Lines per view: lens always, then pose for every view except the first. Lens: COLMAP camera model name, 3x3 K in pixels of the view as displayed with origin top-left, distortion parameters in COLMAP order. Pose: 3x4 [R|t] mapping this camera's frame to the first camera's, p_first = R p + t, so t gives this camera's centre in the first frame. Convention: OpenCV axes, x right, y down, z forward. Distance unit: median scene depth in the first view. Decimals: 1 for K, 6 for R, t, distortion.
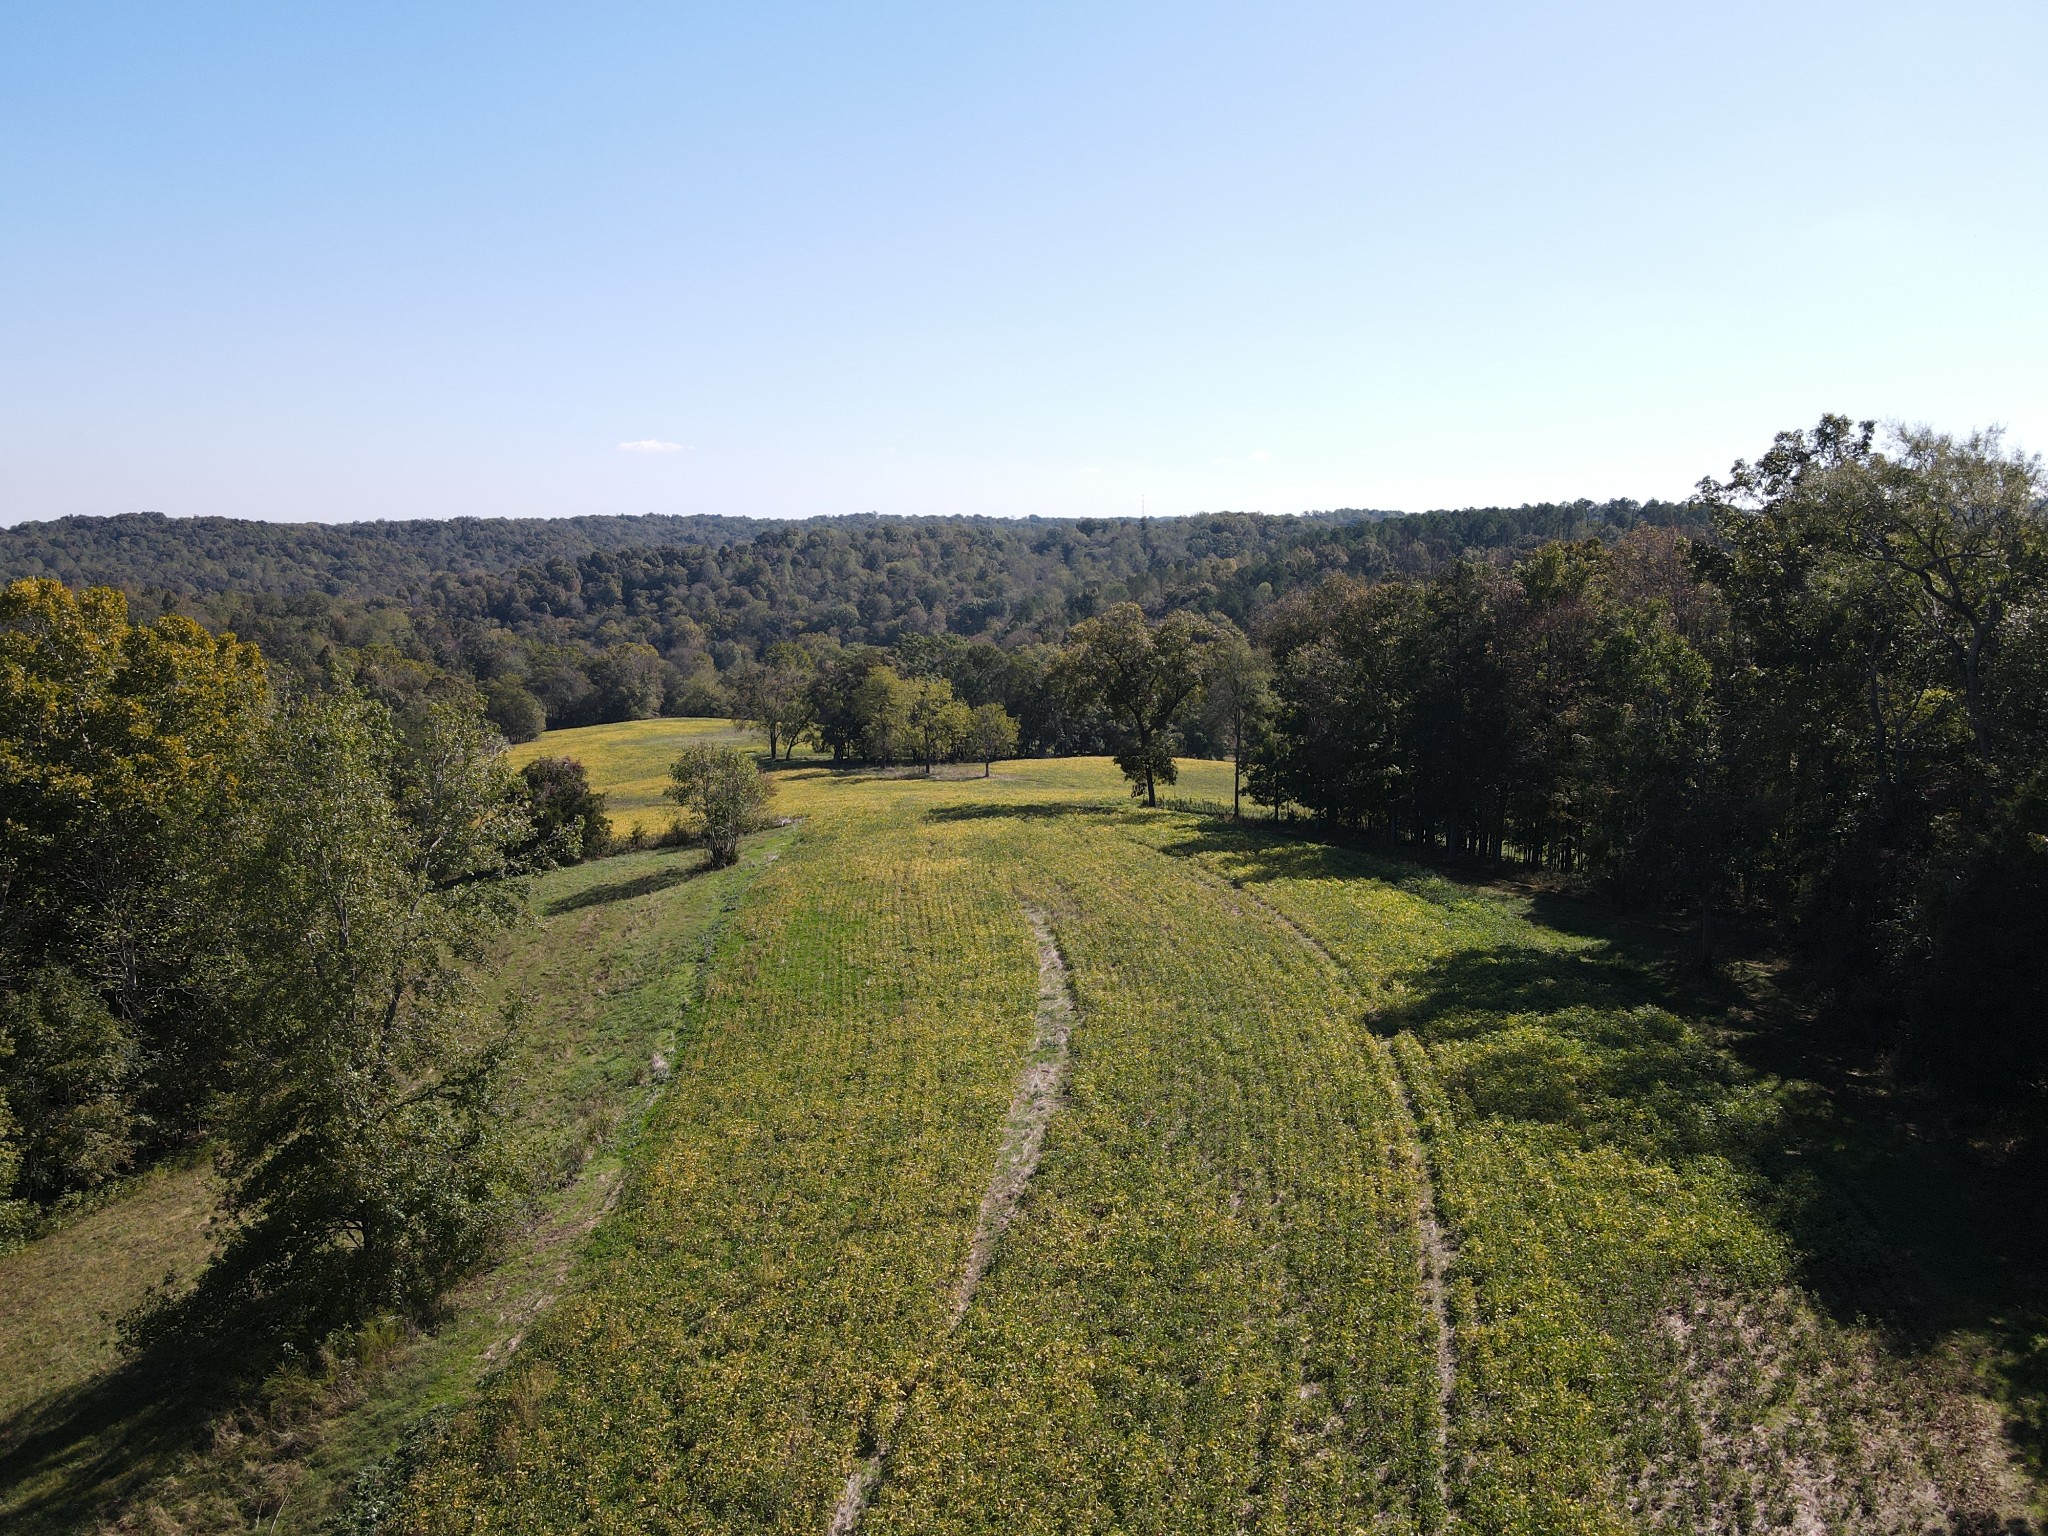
lens RADIAL K [[1533.9, 0, 1003.5], [0, 1533.9, 770.2], [0, 0, 1]] dist [0.007065, 0.002827]
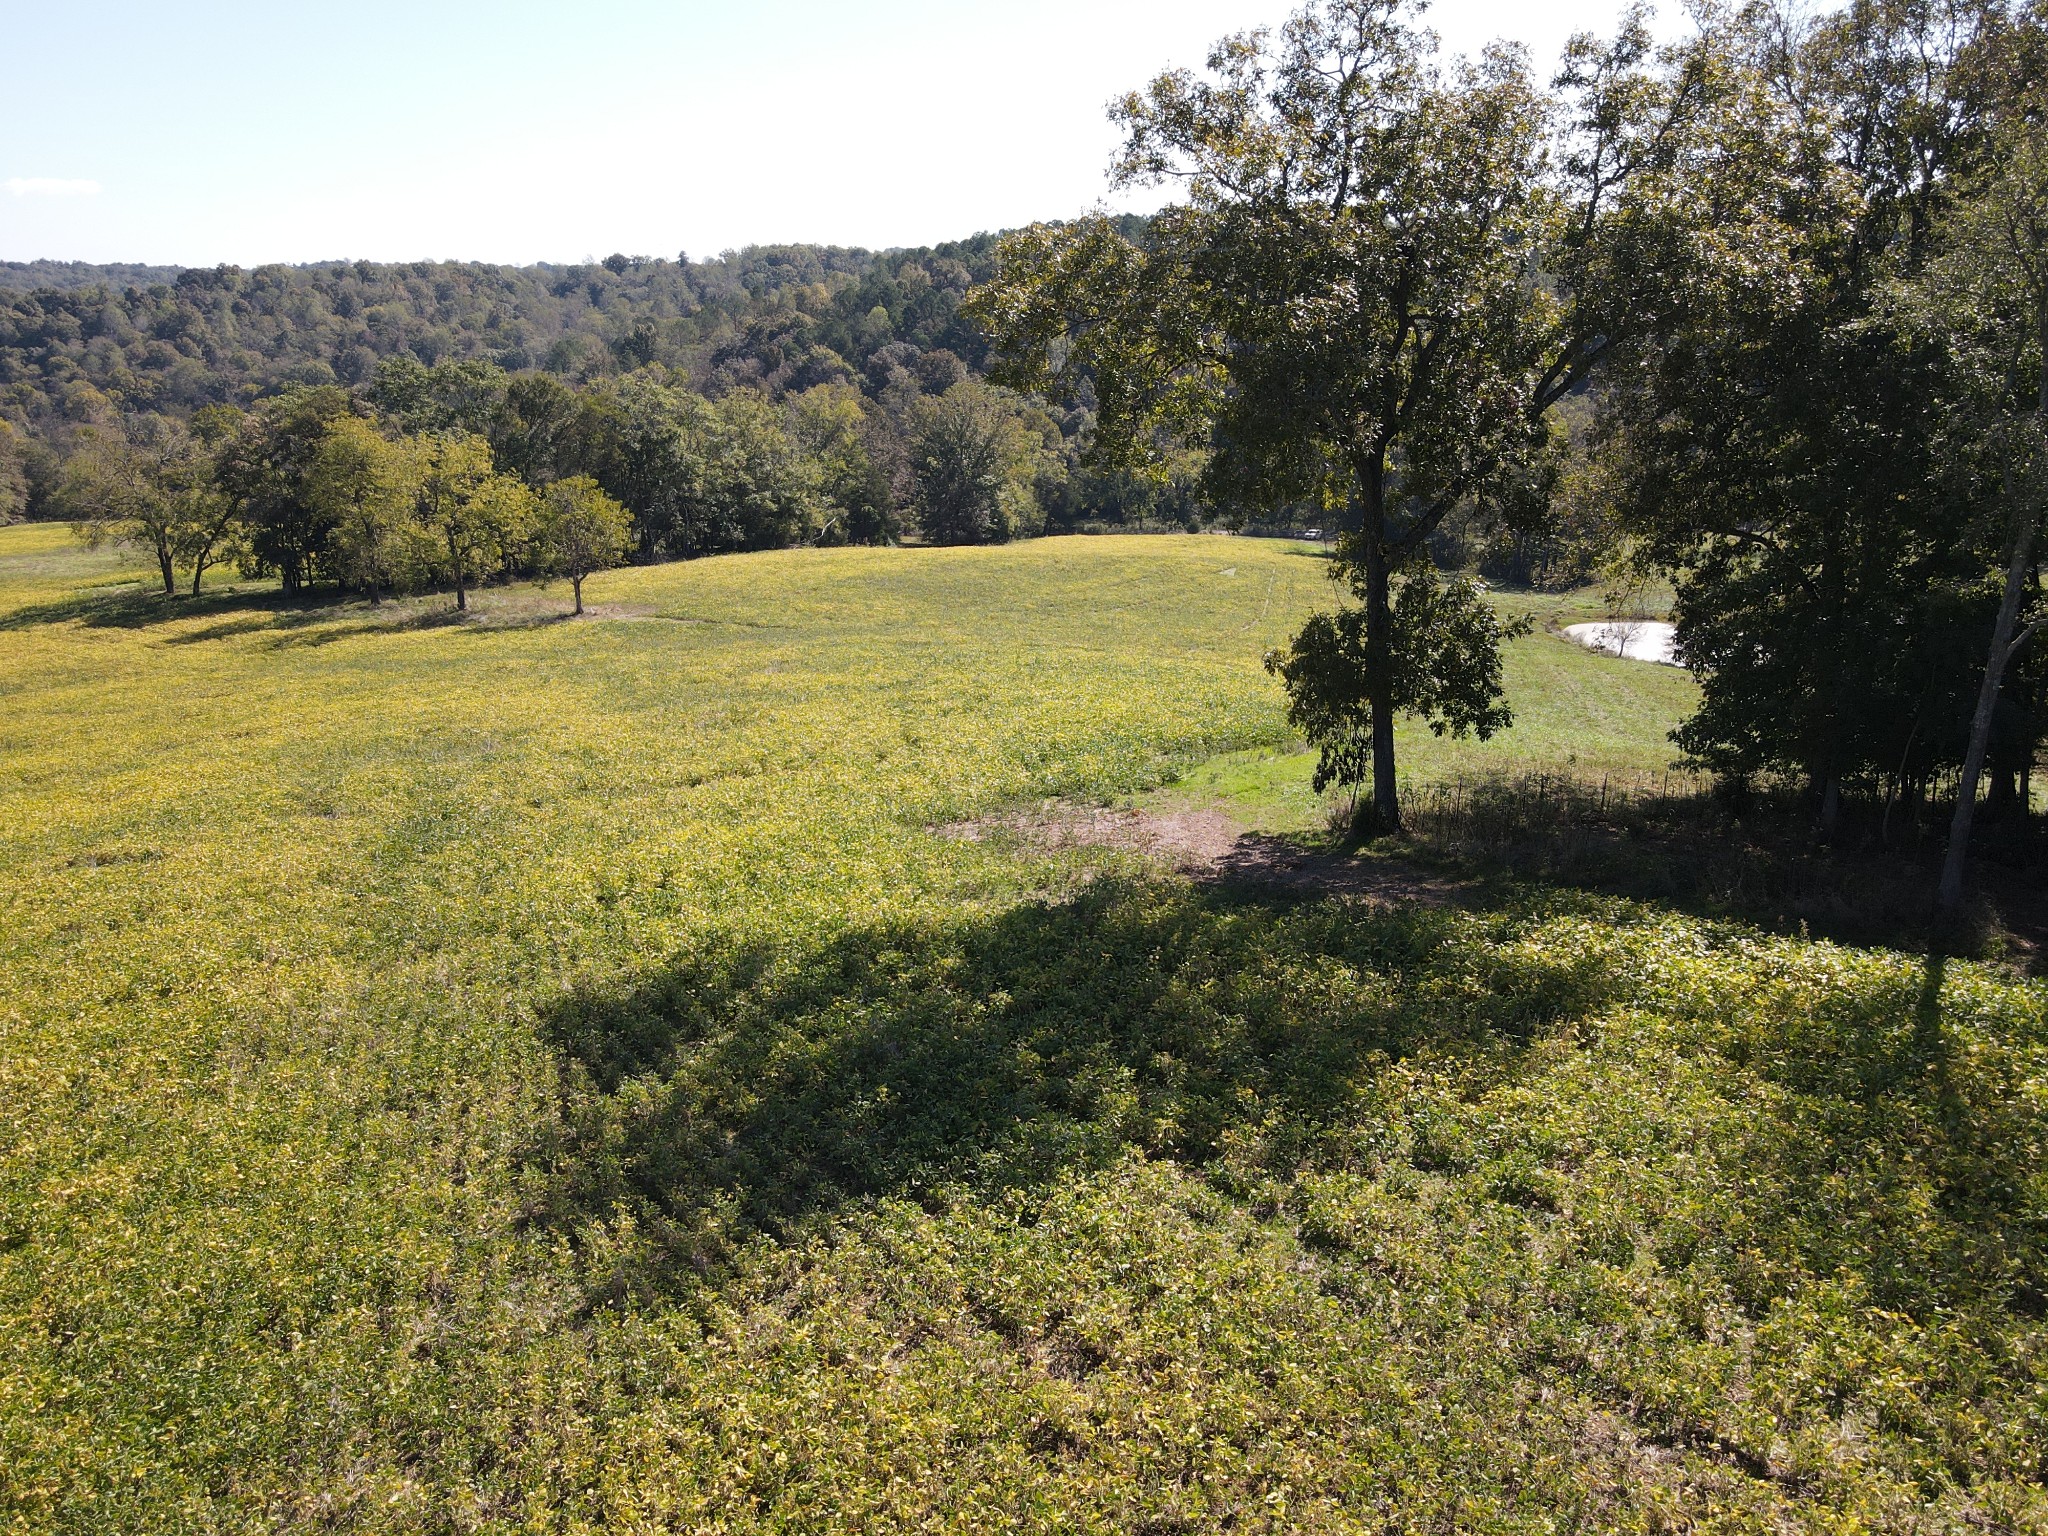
lens RADIAL K [[1533.9, 0, 1034.8], [0, 1533.9, 764.3], [0, 0, 1]] dist [0.007065, 0.002827]
pose [[0.949753, -0.104792, 0.294936, -0.006267], [0.060337, 0.985912, 0.156003, -0.004782], [-0.307129, -0.130368, 0.942696, 0.113453]]
